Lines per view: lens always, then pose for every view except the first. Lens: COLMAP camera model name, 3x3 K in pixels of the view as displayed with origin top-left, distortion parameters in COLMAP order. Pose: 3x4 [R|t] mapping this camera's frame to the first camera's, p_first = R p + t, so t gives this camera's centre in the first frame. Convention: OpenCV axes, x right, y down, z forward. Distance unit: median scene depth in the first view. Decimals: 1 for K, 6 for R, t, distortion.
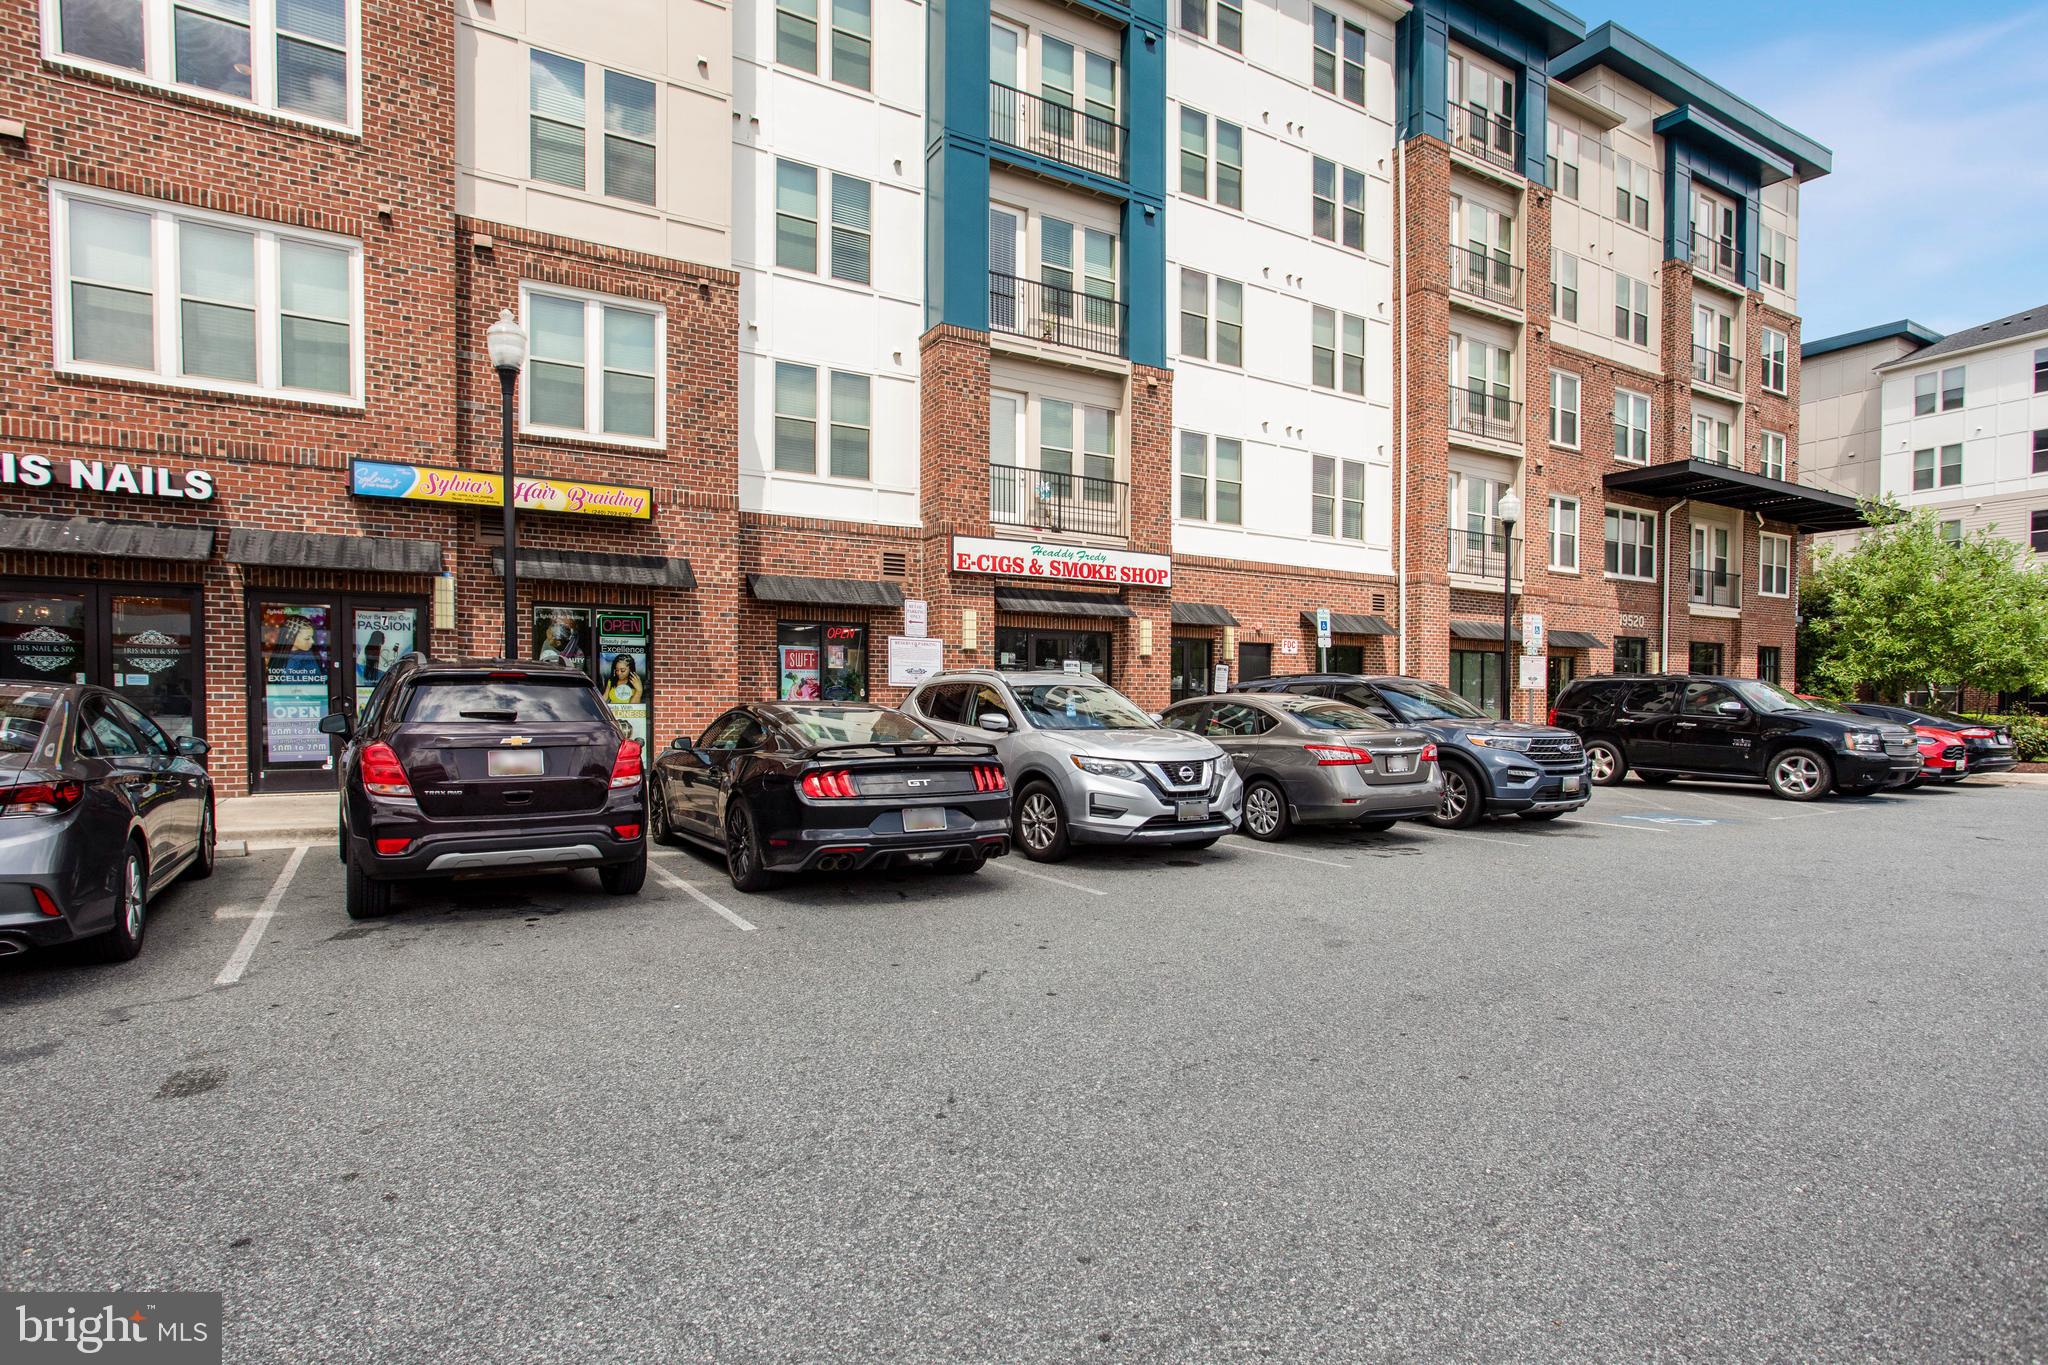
lens RADIAL K [[1021.0, 0, 1010.3], [0, 1021.0, 725.7], [0, 0, 1]] dist [-0.022436, 0.011760]
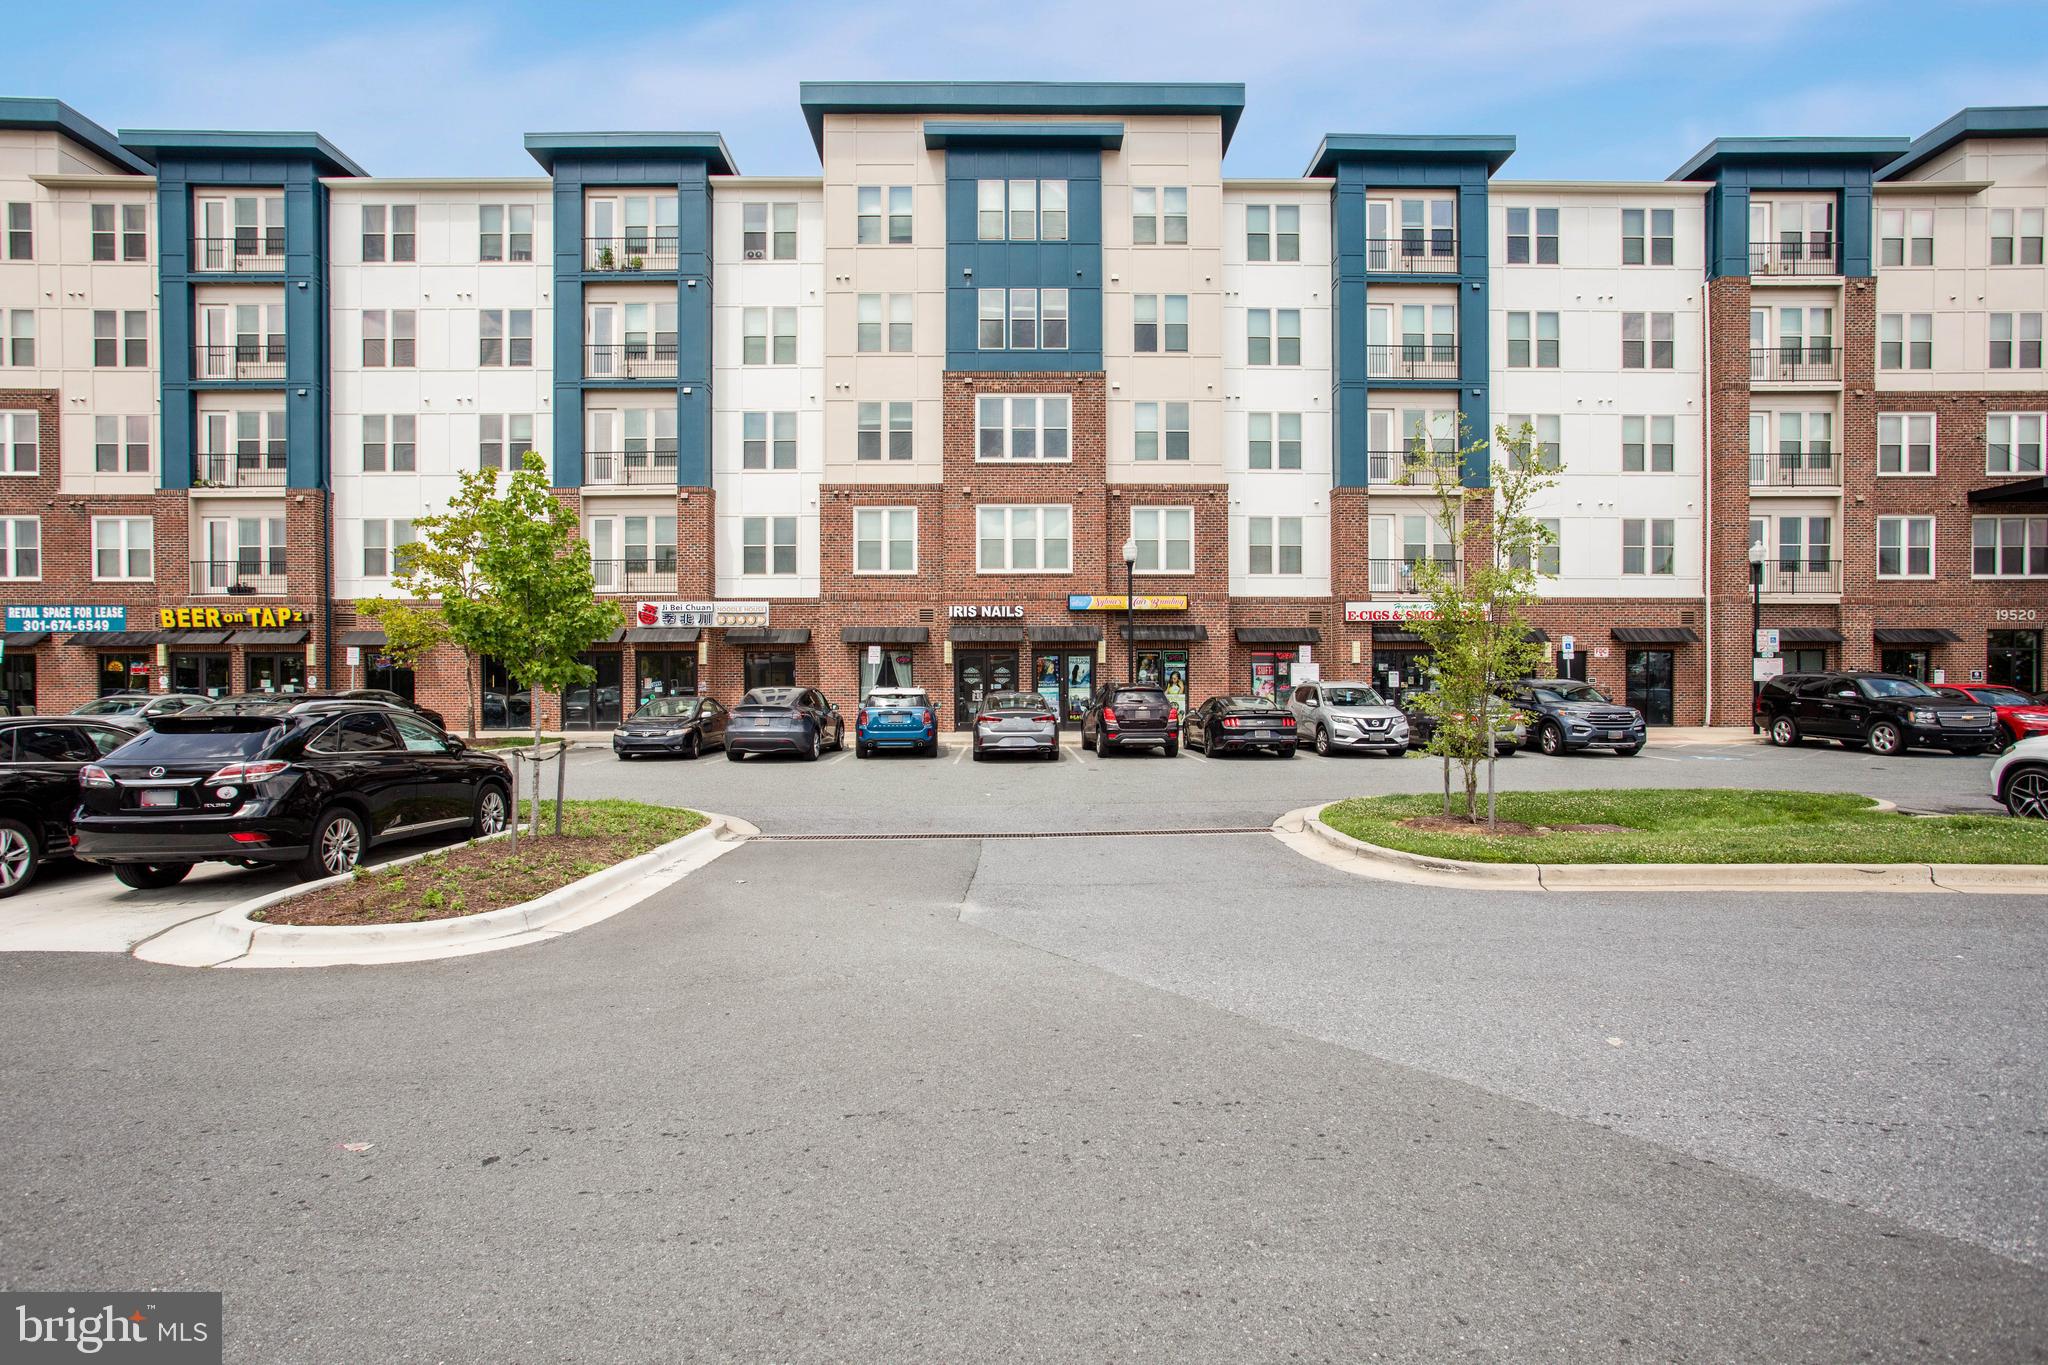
lens RADIAL K [[1021.0, 0, 1031.9], [0, 1021.0, 696.6], [0, 0, 1]] dist [-0.022436, 0.011760]
pose [[0.871898, -0.002068, -0.489683, 0.387763], [-0.003192, 0.999946, -0.009906, 0.004548], [0.489677, 0.010200, 0.871844, -0.967361]]
